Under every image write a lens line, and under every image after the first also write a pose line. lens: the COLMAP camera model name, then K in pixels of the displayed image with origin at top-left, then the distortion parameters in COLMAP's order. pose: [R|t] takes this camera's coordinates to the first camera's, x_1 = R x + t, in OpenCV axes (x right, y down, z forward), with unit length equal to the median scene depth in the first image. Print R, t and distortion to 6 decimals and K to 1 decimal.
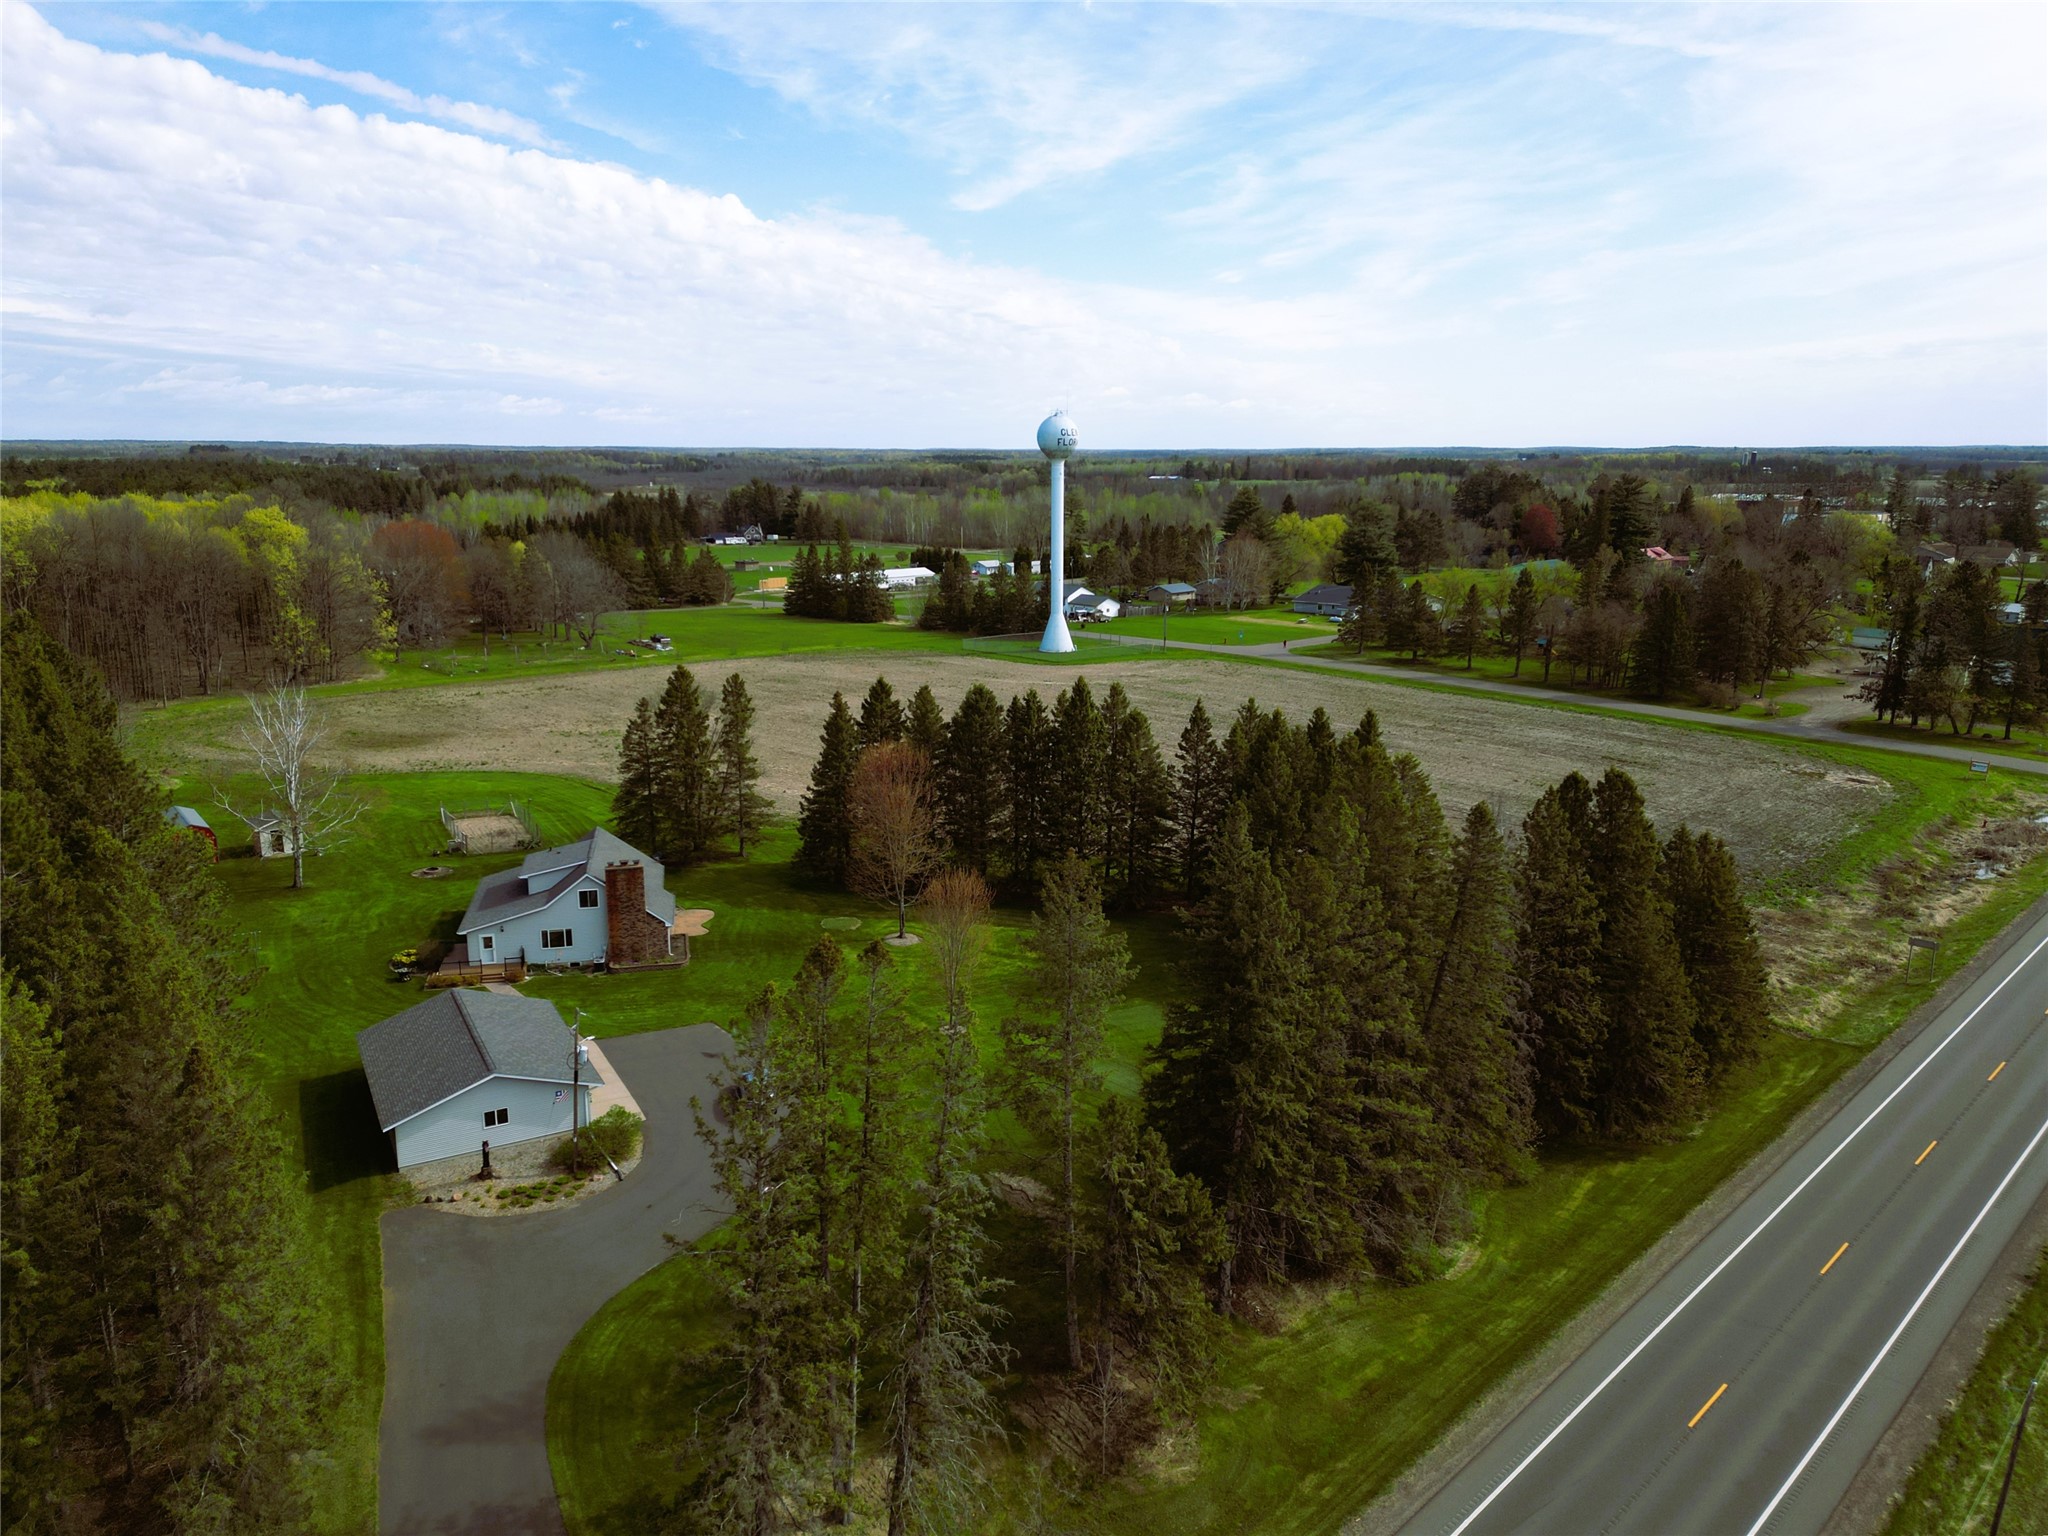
lens RADIAL K [[1389.8, 0, 1024.0], [0, 1389.8, 768.0], [0, 0, 1]] dist [0.137053, -0.218362]
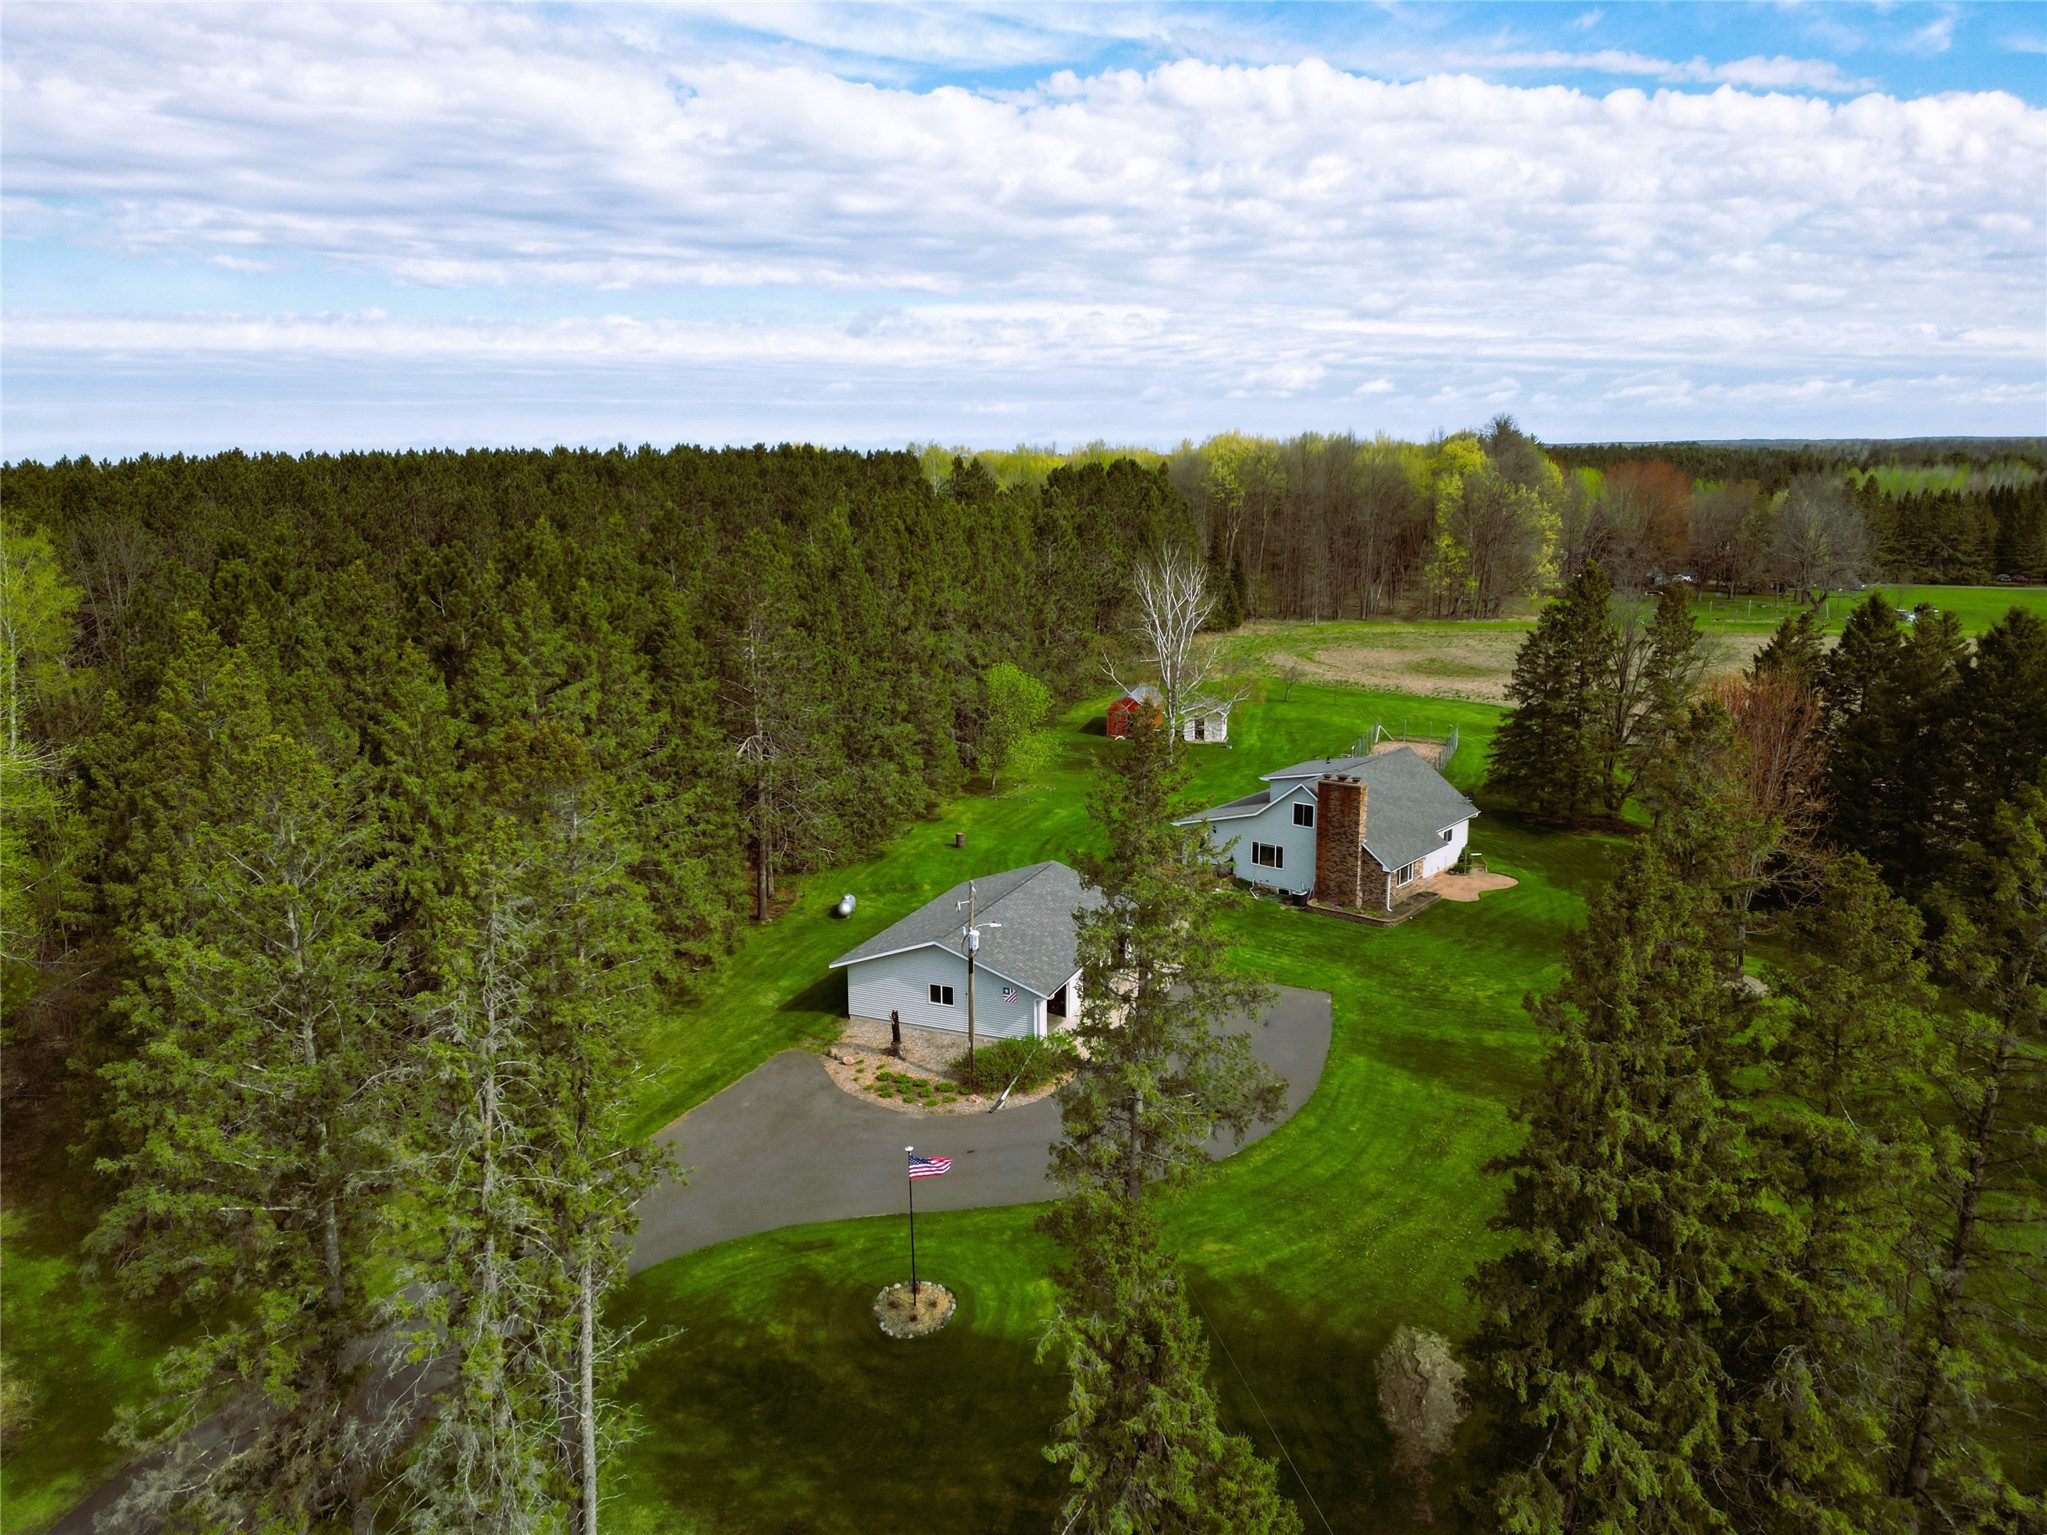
lens RADIAL K [[1458.5, 0, 1023.5], [0, 1458.5, 767.5], [0, 0, 1]] dist [0.090195, -0.076153]
pose [[0.636681, 0.166763, -0.752880, 0.070785], [-0.160384, 0.983622, 0.082243, 0.007497], [0.754264, 0.068387, 0.652999, 0.107182]]
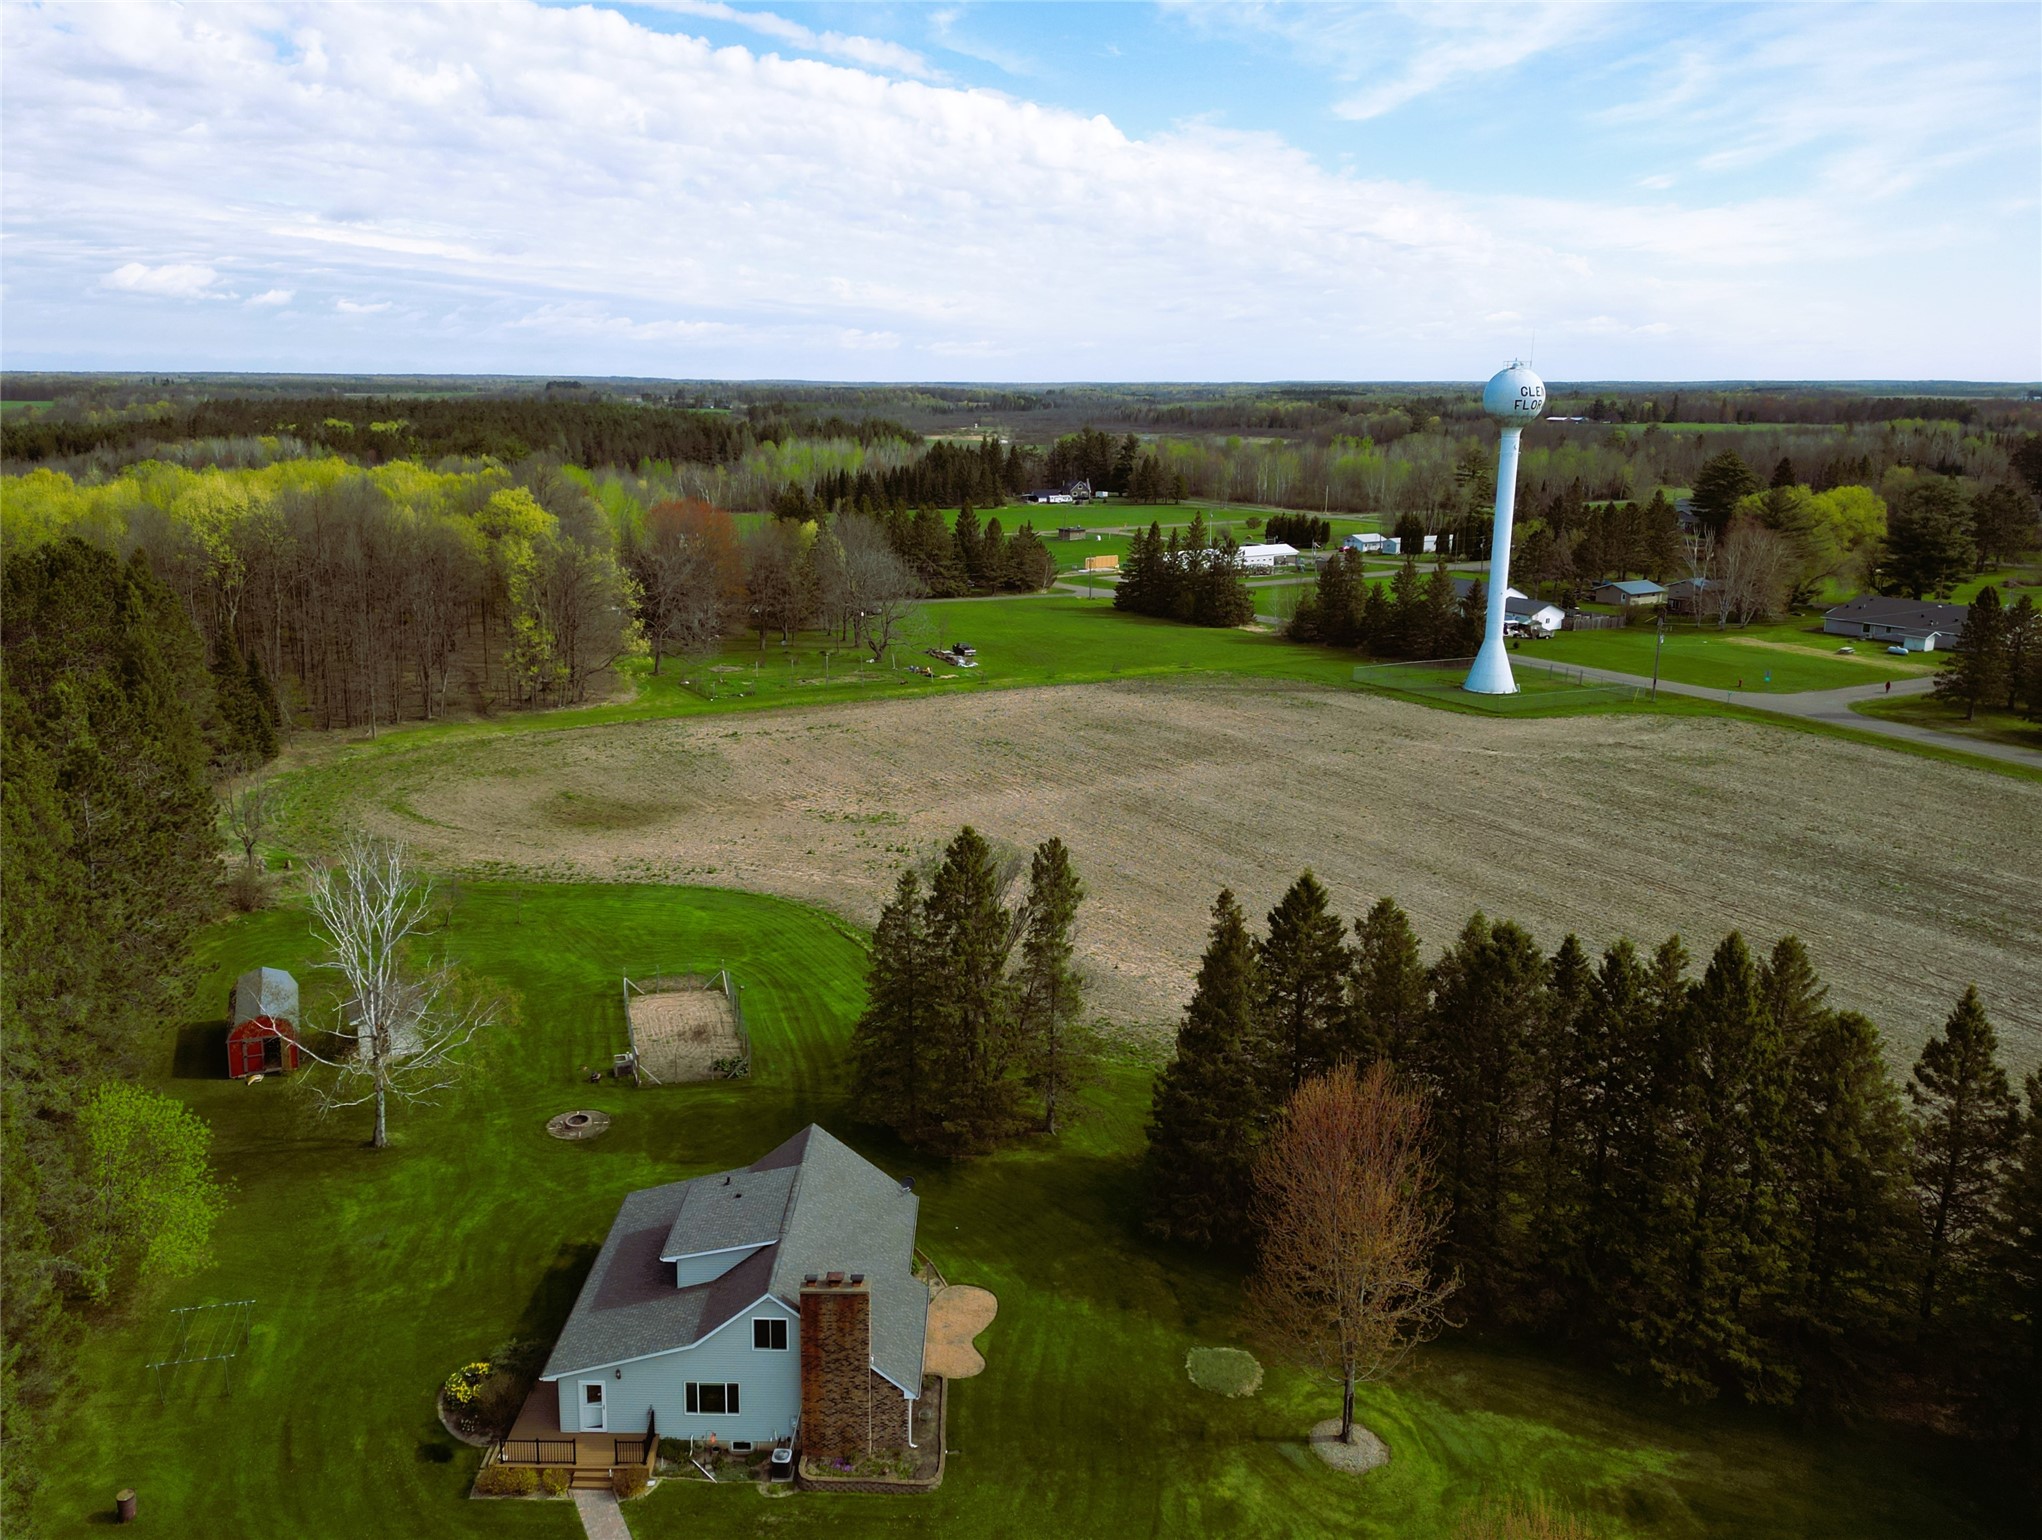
lens RADIAL K [[1591.5, 0, 975.9], [0, 1591.5, 759.2], [0, 0, 1]] dist [0.129684, -0.184441]
pose [[0.968112, 0.060425, -0.243120, -0.031885], [-0.059947, 0.998158, 0.009369, -0.044378], [0.243238, 0.005504, 0.969951, 0.137867]]
